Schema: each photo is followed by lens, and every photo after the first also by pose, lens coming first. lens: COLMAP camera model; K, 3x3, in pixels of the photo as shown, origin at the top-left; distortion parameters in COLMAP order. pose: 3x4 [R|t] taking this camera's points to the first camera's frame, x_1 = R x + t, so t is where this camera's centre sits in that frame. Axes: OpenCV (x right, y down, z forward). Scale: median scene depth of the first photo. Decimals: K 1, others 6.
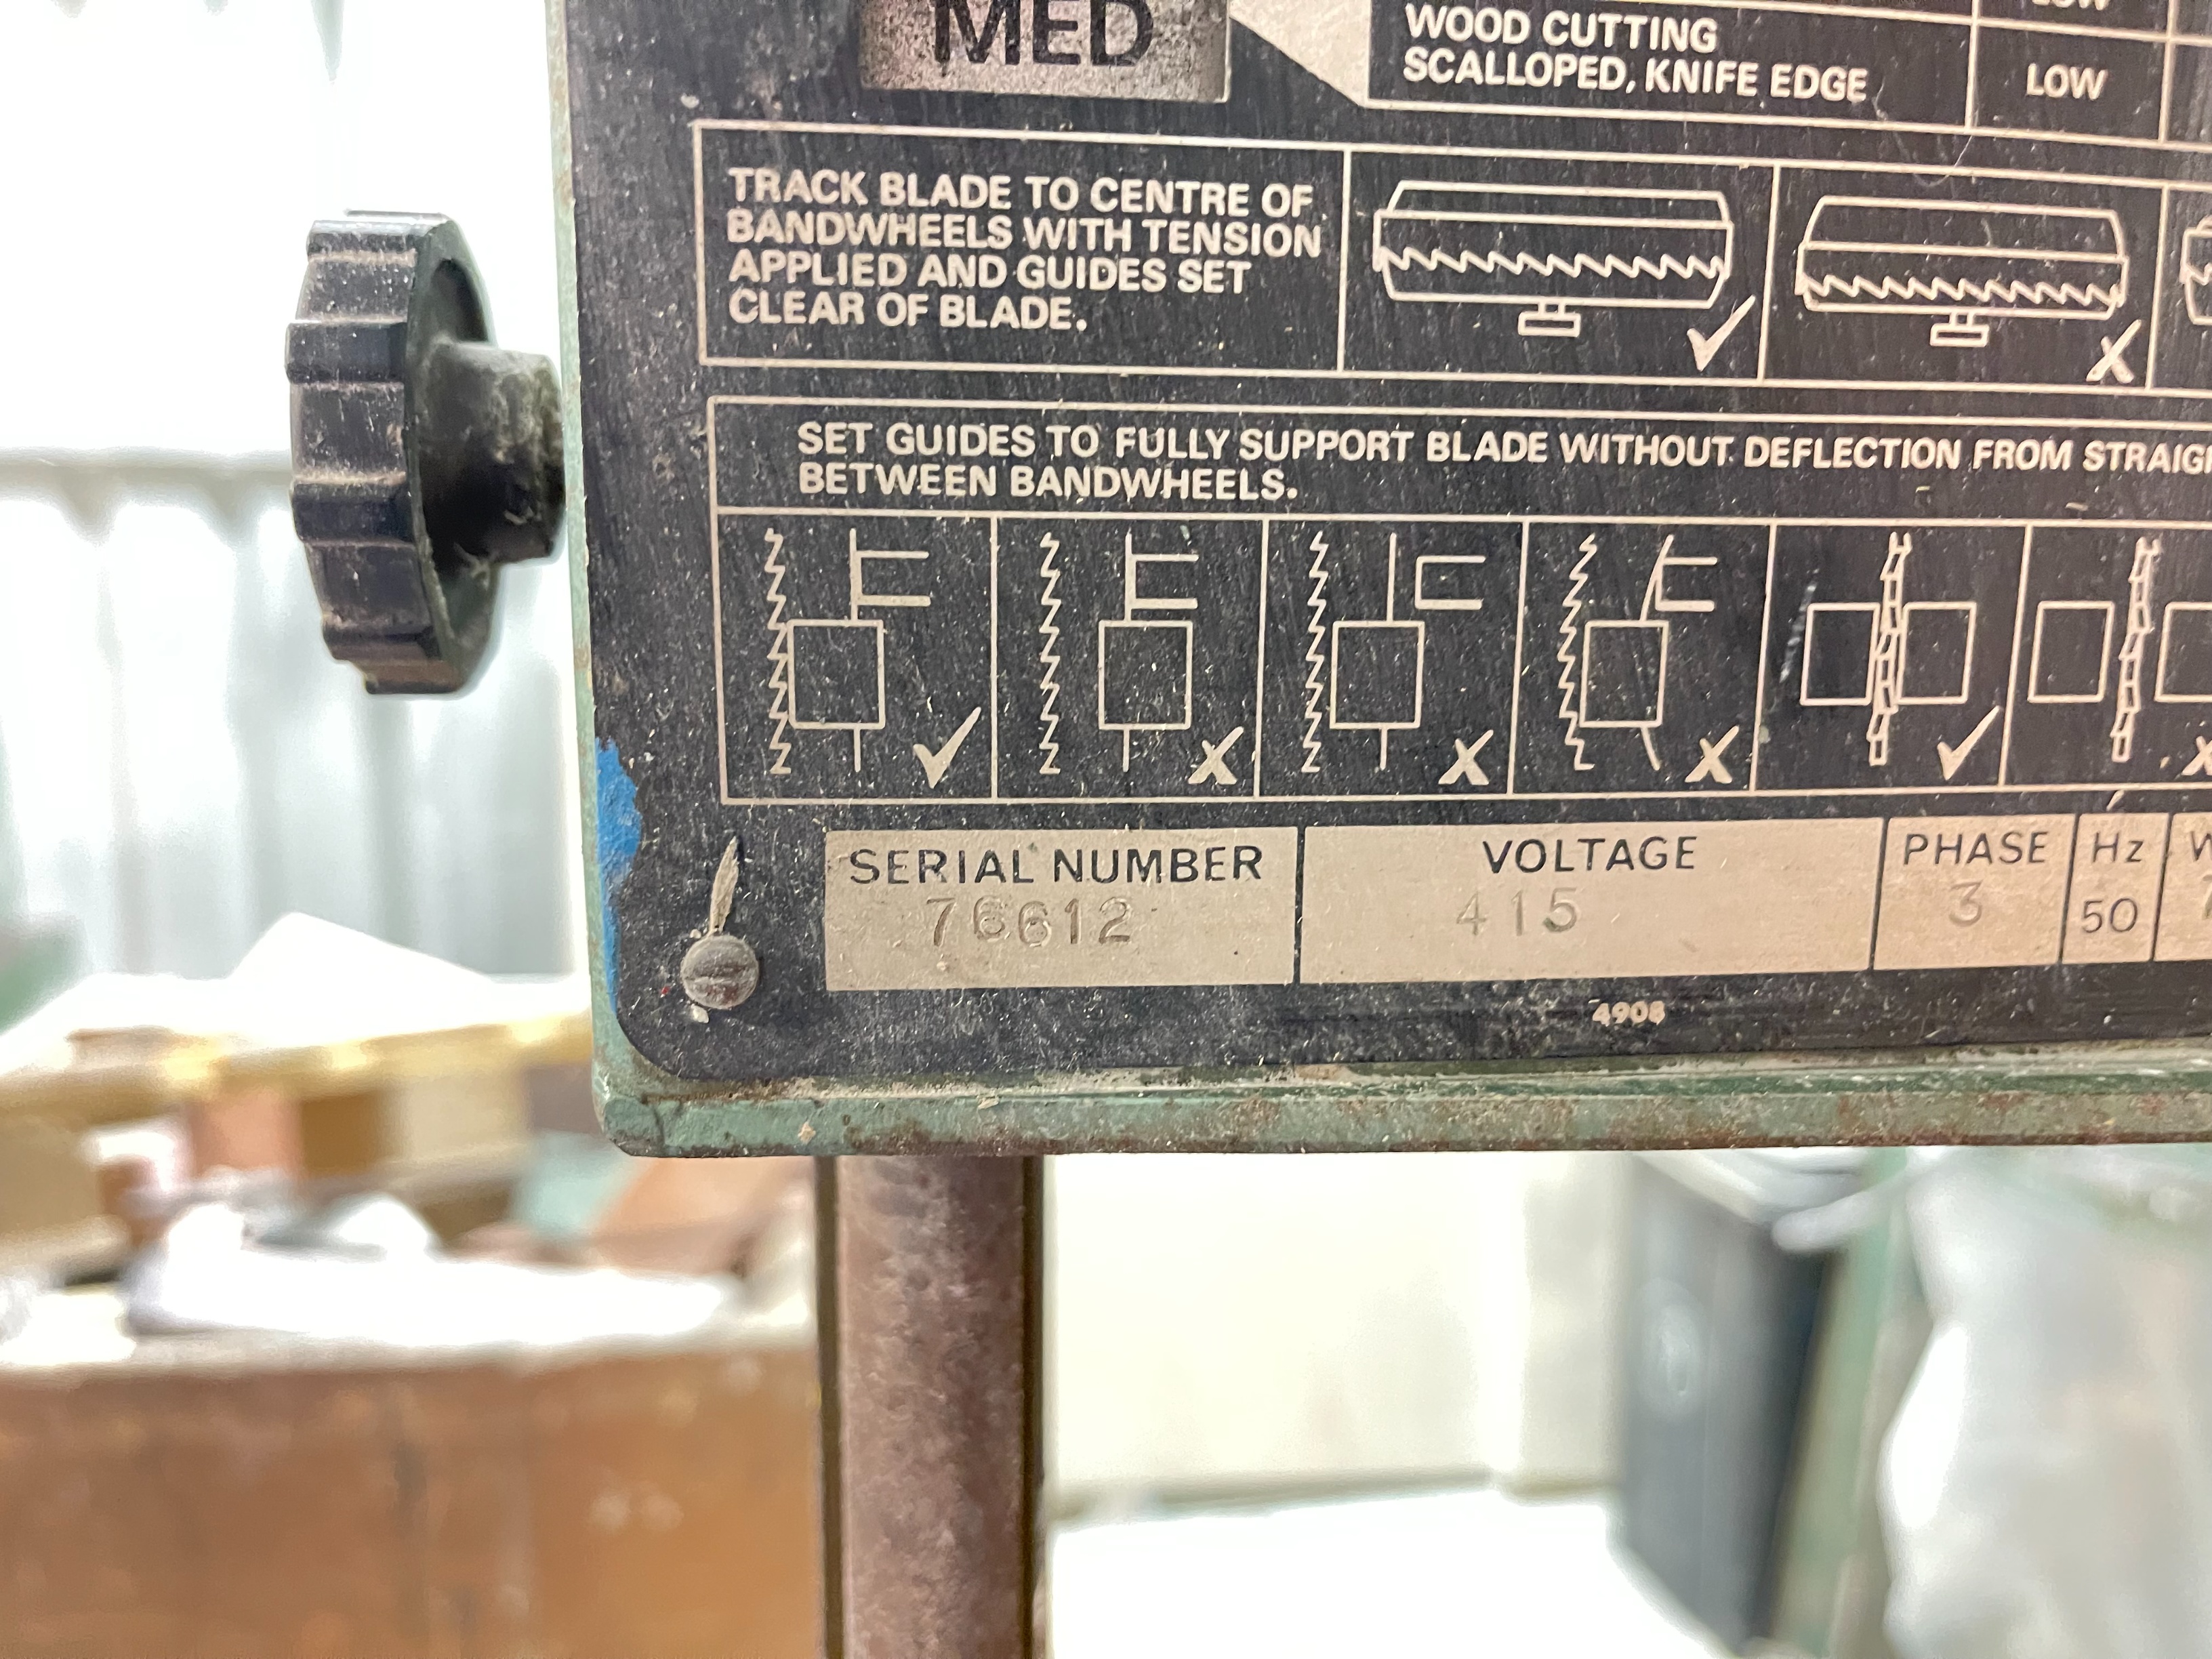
lens RADIAL K [[1702.3, 0, 1102.9], [0, 1702.3, 833.3], [0, 0, 1]] dist [0.006641, -0.030538]
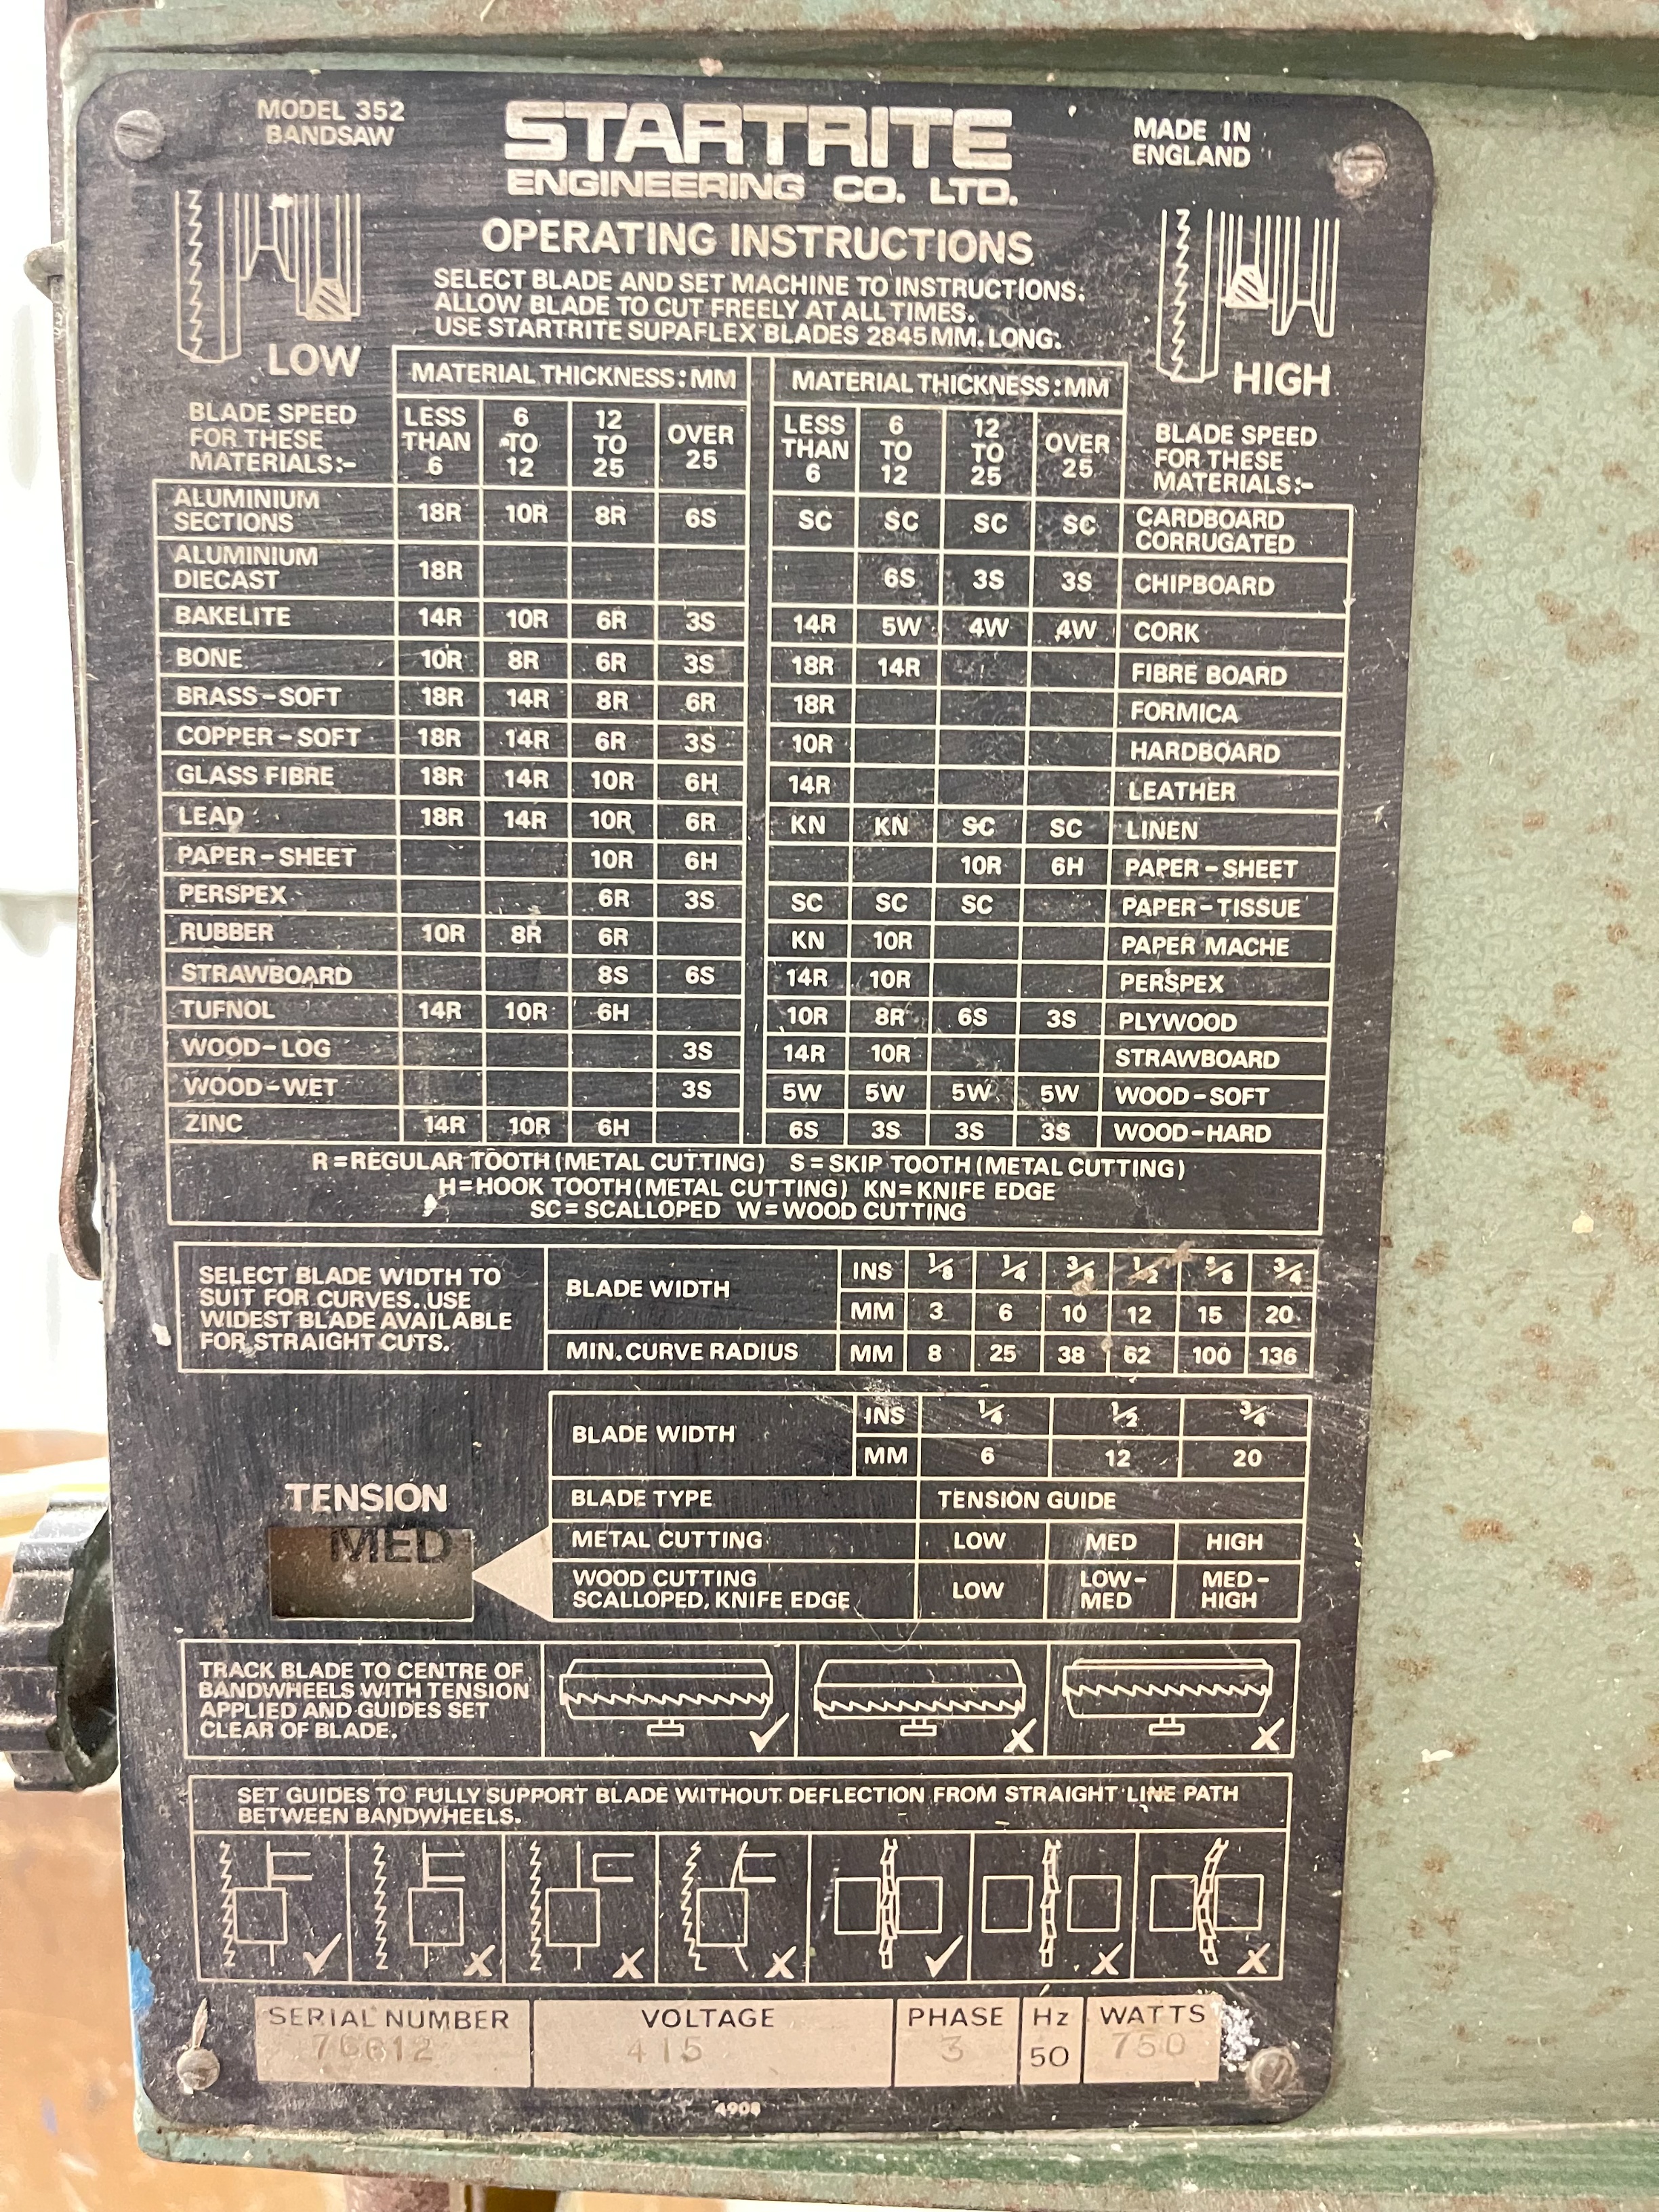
lens RADIAL K [[1702.3, 0, 823.5], [0, 1702.3, 1116.2], [0, 0, 1]] dist [0.006641, -0.030538]
pose [[0.995548, 0.017759, -0.092570, 0.560797], [-0.023906, 0.997551, -0.065724, -0.797642], [0.091177, 0.067644, 0.993535, -0.744482]]
